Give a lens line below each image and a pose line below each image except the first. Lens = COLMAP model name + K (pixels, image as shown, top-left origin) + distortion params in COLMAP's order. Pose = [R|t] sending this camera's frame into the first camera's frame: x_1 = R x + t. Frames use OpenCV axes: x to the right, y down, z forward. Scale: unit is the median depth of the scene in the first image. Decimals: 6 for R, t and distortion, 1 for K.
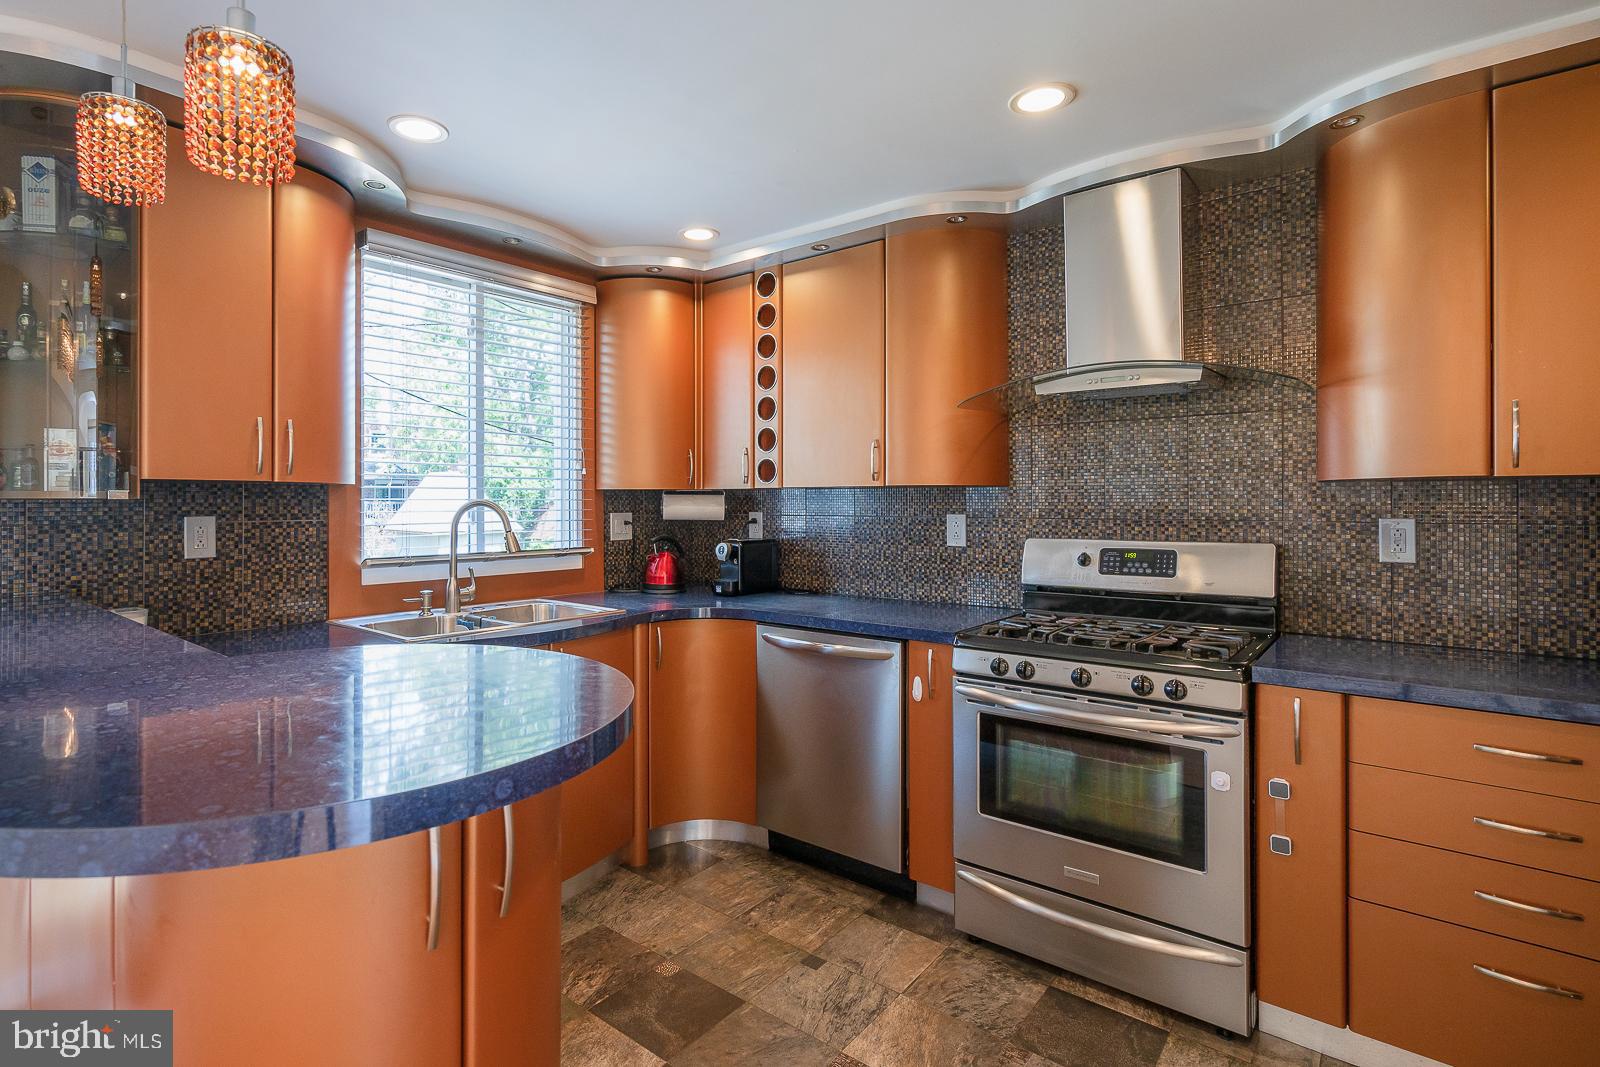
lens RADIAL K [[768.1, 0, 794.6], [0, 768.1, 518.9], [0, 0, 1]] dist [-0.005466, 0.000376]
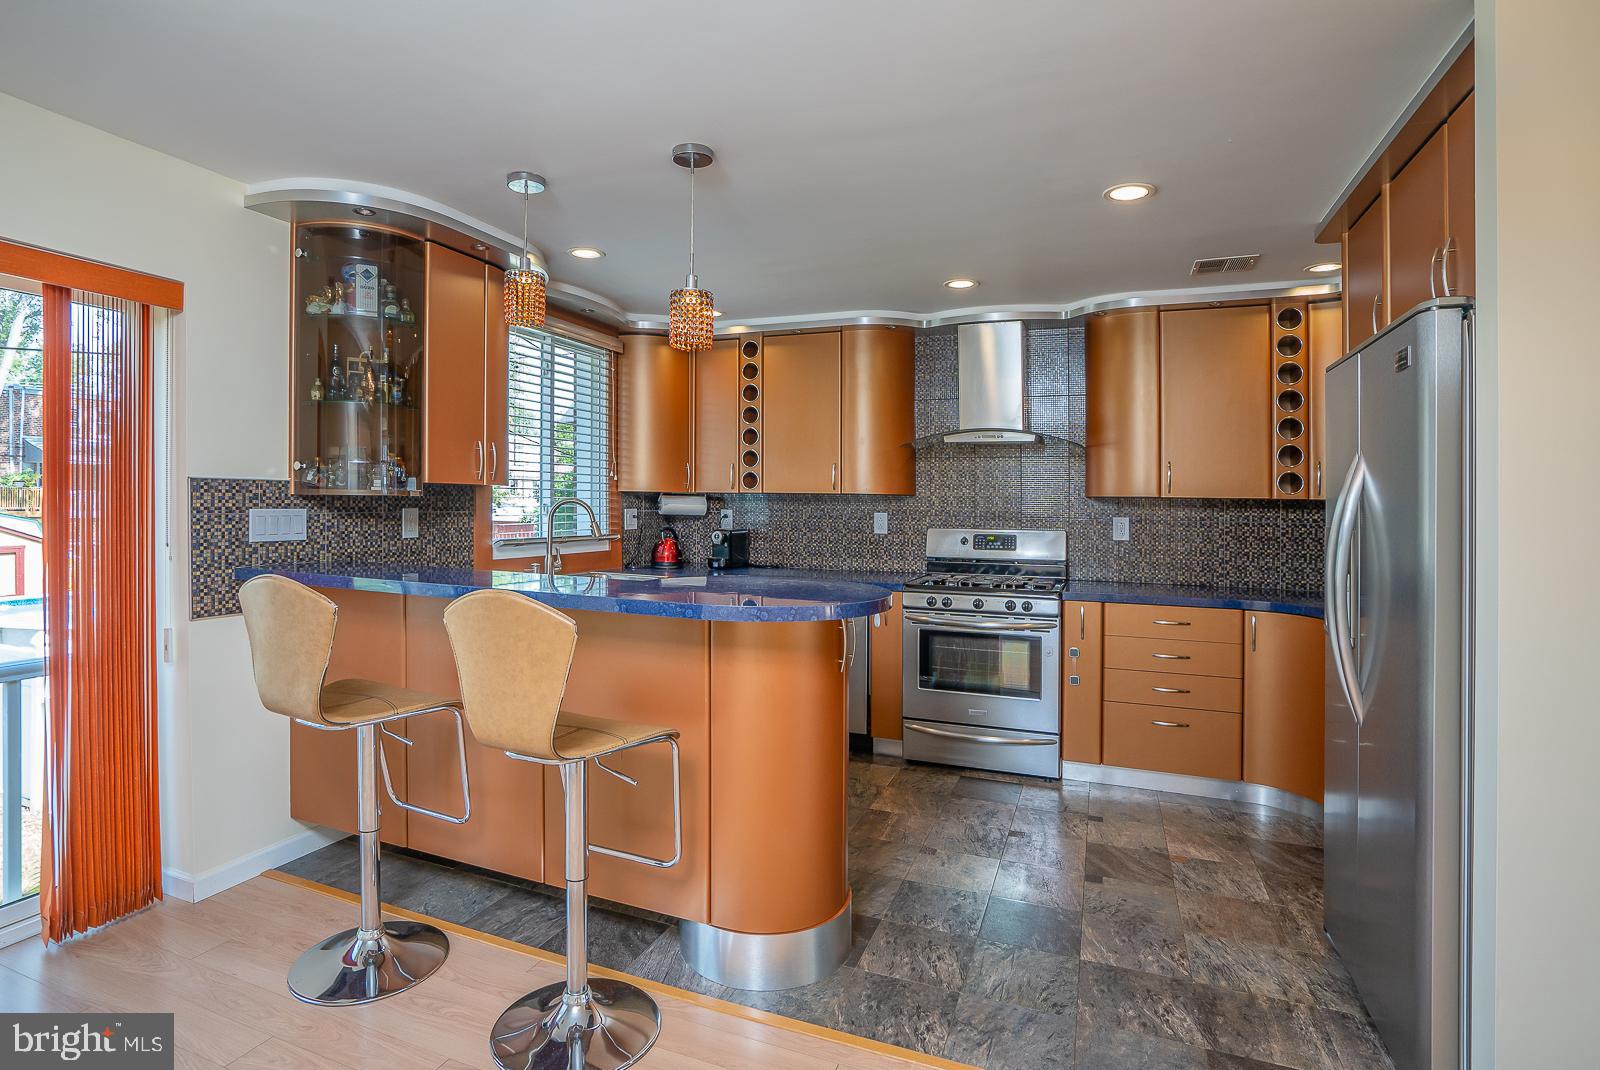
lens RADIAL K [[744.5, 0, 844.1], [0, 744.5, 511.1], [0, 0, 1]] dist [-0.065100, -0.000059]
pose [[0.945600, 0.012028, 0.325108, -0.401673], [-0.009447, 0.999910, -0.009515, 0.006538], [-0.325193, 0.005926, 0.945629, -0.445263]]
